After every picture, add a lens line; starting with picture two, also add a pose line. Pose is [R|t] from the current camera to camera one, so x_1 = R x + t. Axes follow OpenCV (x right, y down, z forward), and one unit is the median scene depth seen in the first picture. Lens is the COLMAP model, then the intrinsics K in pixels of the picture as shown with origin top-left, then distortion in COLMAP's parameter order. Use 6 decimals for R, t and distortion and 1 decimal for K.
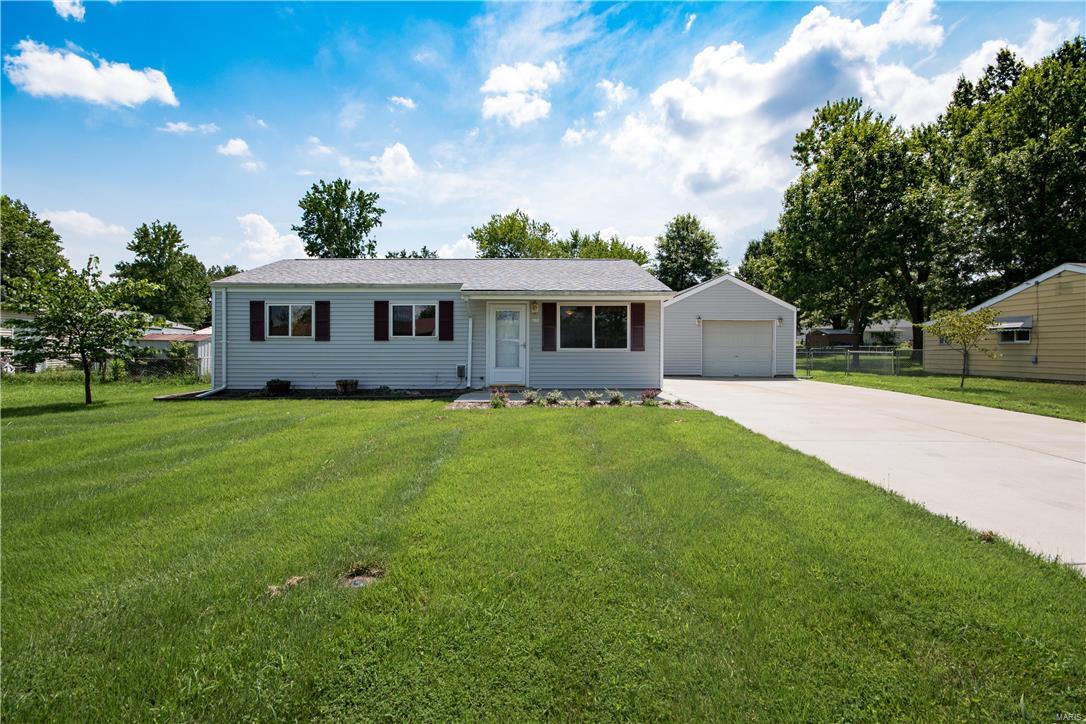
lens RADIAL K [[503.5, 0, 534.6], [0, 503.5, 368.8], [0, 0, 1]] dist [0.000864, -0.005380]
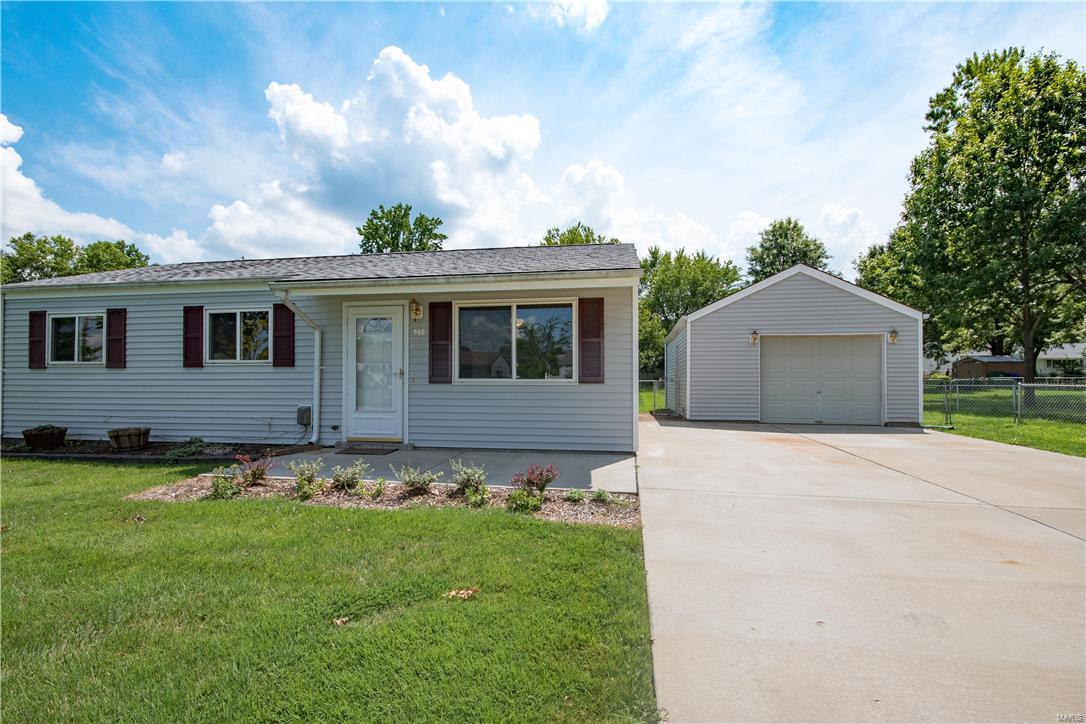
lens RADIAL K [[503.5, 0, 544.8], [0, 503.5, 382.8], [0, 0, 1]] dist [0.000864, -0.005380]
pose [[0.981549, 0.001460, -0.191203, 0.097642], [-0.008266, 0.999360, -0.034805, -0.006280], [0.191030, 0.035743, 0.980933, 0.165682]]
